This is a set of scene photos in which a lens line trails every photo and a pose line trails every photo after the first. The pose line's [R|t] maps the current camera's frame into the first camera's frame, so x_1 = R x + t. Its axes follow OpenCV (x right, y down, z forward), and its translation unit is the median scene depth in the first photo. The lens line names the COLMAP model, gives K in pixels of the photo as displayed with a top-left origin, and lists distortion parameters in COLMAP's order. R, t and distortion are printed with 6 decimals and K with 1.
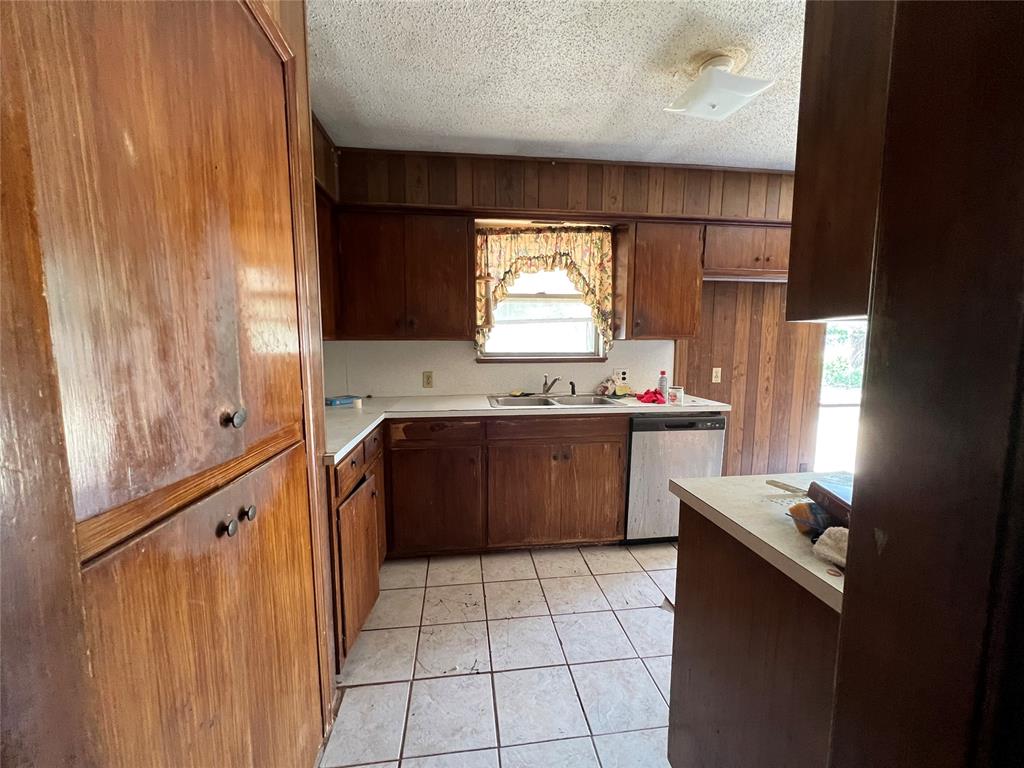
lens RADIAL K [[407.6, 0, 510.7], [0, 407.6, 392.2], [0, 0, 1]] dist [-0.003414, 0.000494]
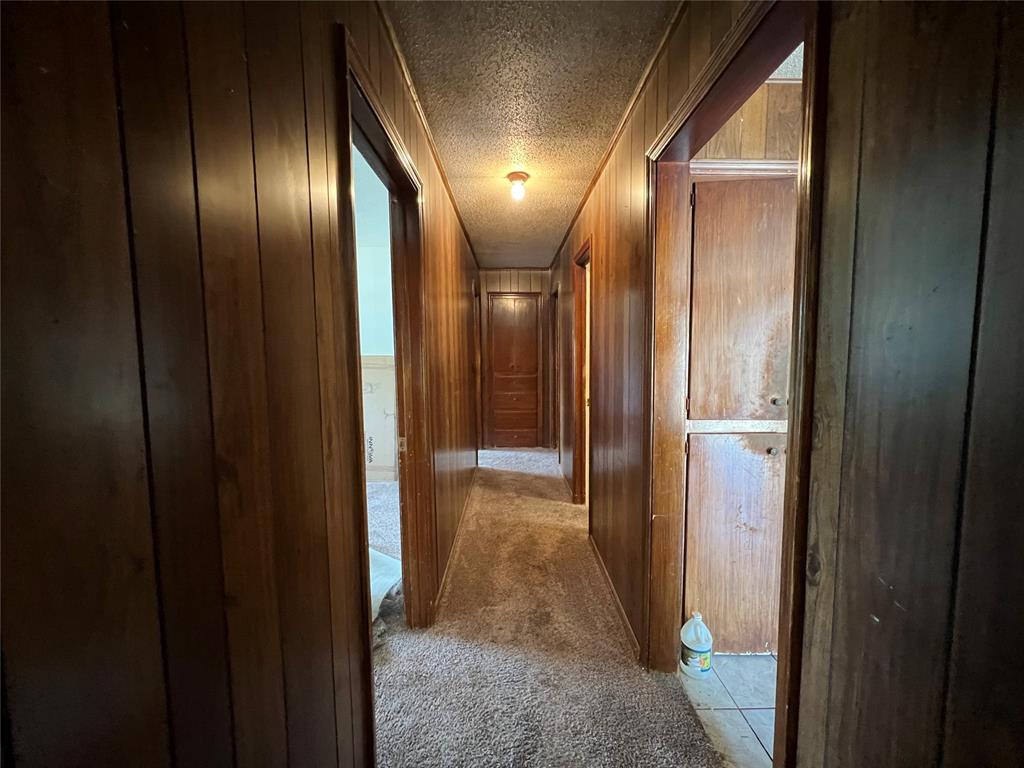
lens RADIAL K [[407.6, 0, 513.3], [0, 407.6, 384.6], [0, 0, 1]] dist [-0.003414, 0.000494]
pose [[-0.113750, 0.080349, -0.990255, 1.692147], [-0.107236, 0.989908, 0.092639, -0.077504], [0.987705, 0.116729, -0.103986, -0.188976]]
